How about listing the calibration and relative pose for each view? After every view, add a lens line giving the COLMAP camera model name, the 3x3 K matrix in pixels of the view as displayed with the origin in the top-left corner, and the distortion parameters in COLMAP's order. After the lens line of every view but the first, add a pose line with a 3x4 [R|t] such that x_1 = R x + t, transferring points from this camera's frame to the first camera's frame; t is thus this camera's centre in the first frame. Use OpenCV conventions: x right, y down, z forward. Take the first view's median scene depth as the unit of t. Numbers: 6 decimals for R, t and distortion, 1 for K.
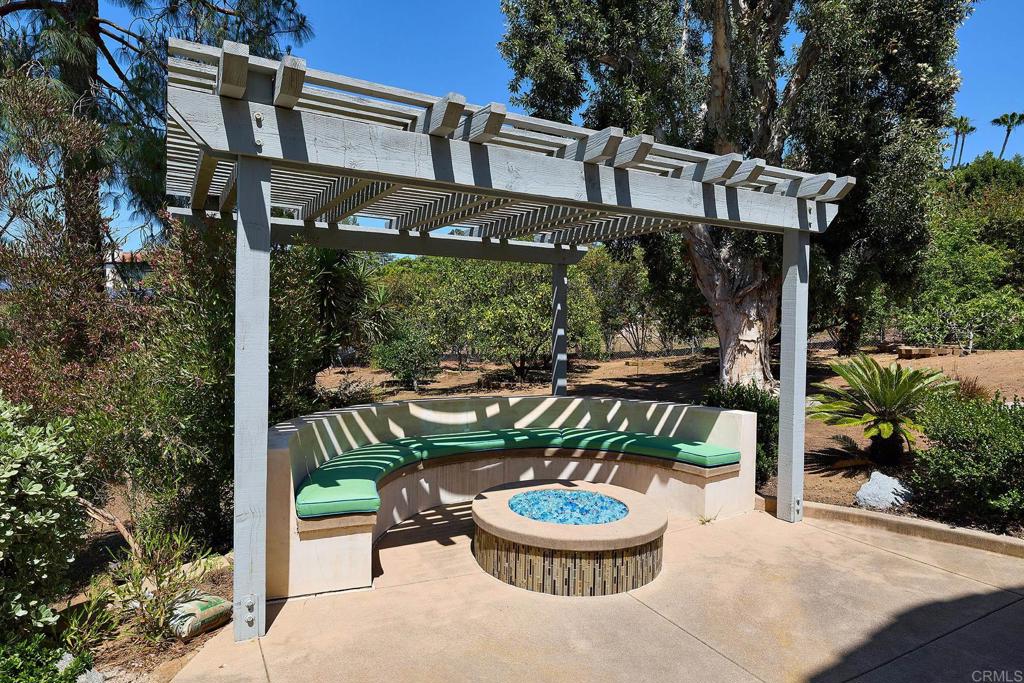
lens RADIAL K [[609.7, 0, 511.4], [0, 609.7, 340.1], [0, 0, 1]] dist [-0.004938, -0.000424]
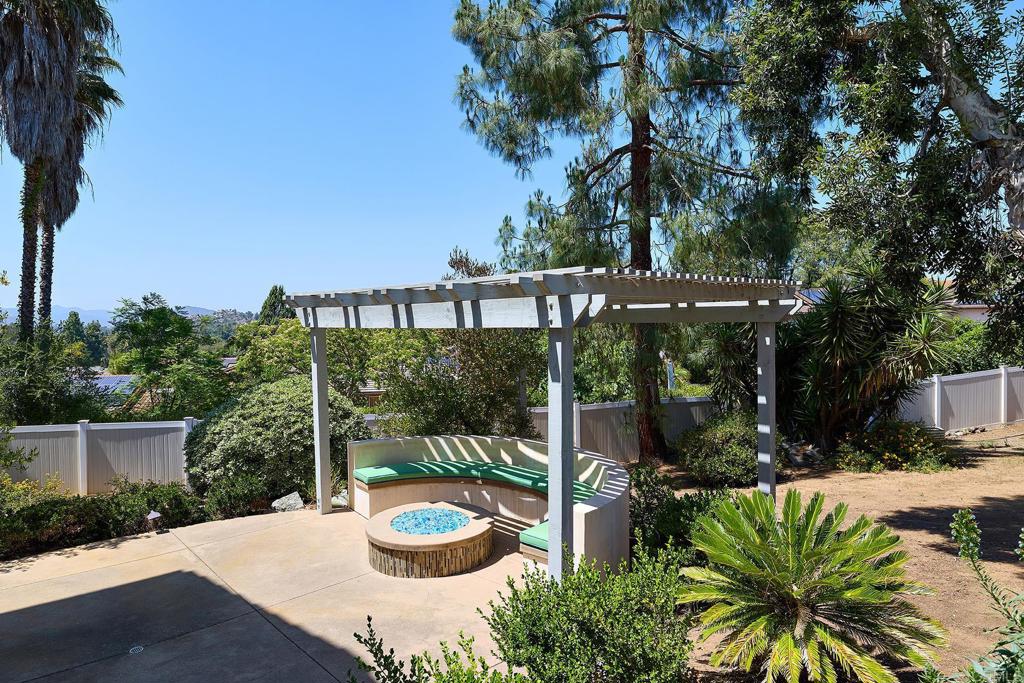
lens RADIAL K [[667.1, 0, 511.3], [0, 667.1, 340.2], [0, 0, 1]] dist [0.001230, -0.000027]
pose [[0.207816, 0.024264, -0.977867, 1.490274], [-0.007479, 0.999702, 0.023217, -0.185995], [0.978139, 0.002489, 0.207936, 0.731065]]
